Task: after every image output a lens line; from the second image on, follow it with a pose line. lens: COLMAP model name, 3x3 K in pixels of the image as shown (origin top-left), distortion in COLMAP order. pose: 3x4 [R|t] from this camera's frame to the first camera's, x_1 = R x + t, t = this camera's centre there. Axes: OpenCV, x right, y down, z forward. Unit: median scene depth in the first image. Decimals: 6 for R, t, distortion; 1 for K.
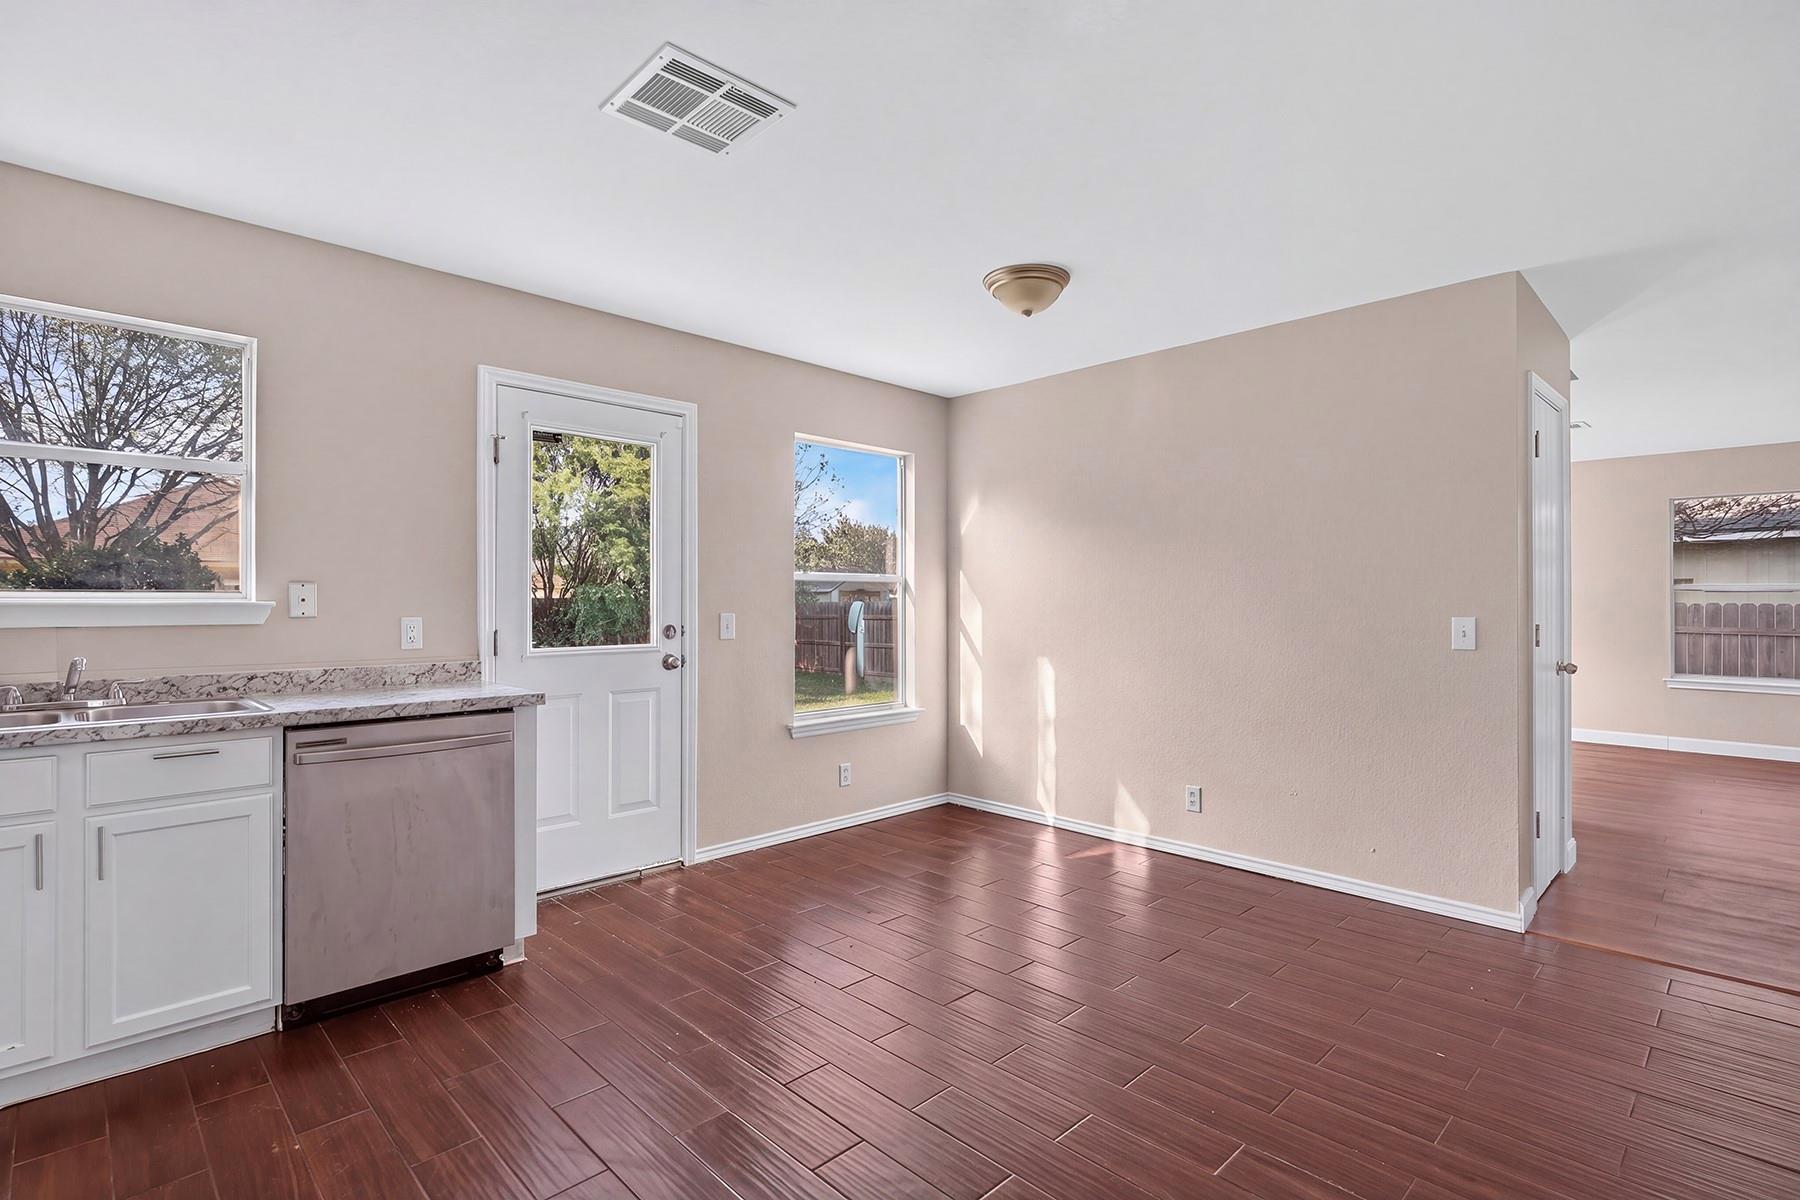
lens RADIAL K [[870.8, 0, 903.7], [0, 870.8, 596.7], [0, 0, 1]] dist [-0.022877, 0.001956]
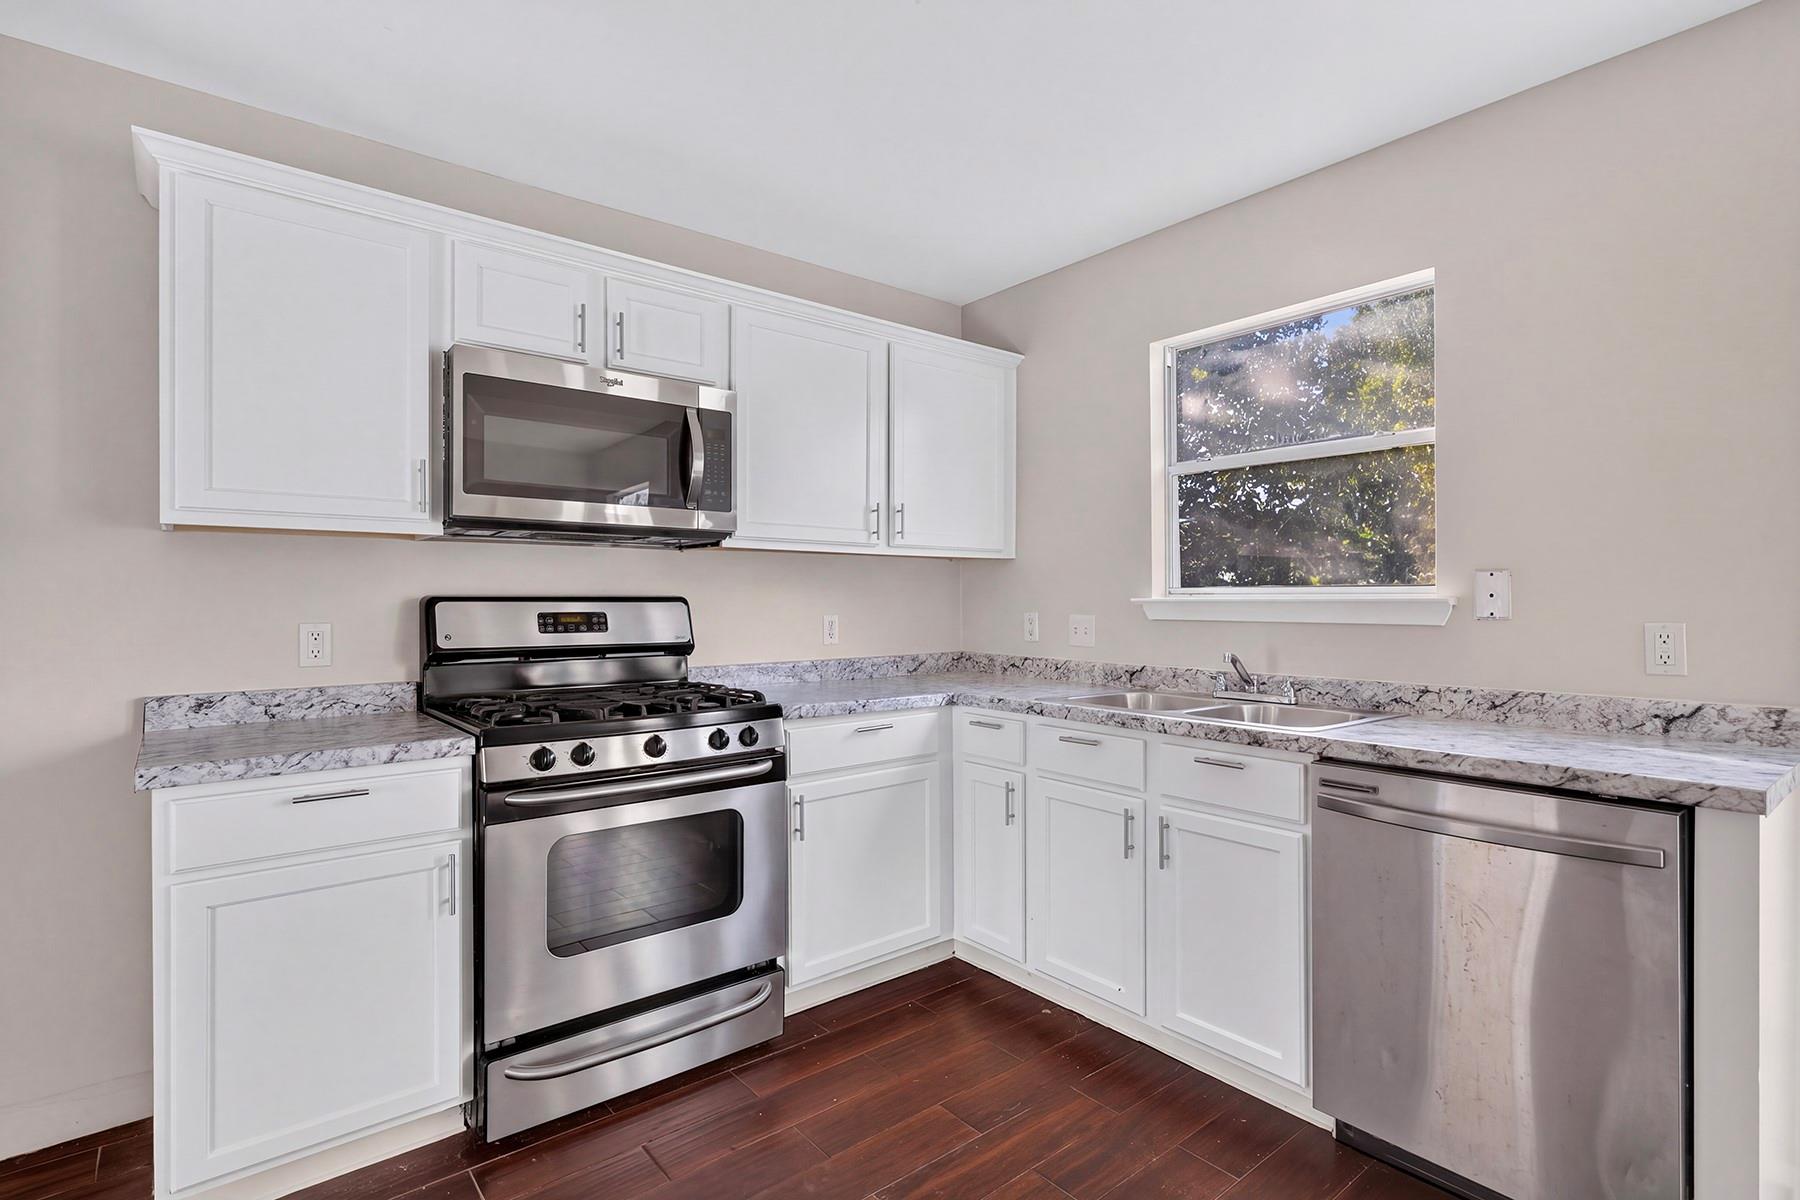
lens RADIAL K [[870.8, 0, 900.3], [0, 870.8, 599.7], [0, 0, 1]] dist [-0.022877, 0.001956]
pose [[-0.111358, 0.004812, -0.993769, 0.104647], [0.006552, 0.999970, 0.004108, 0.001961], [0.993759, -0.006054, -0.111386, 0.635558]]
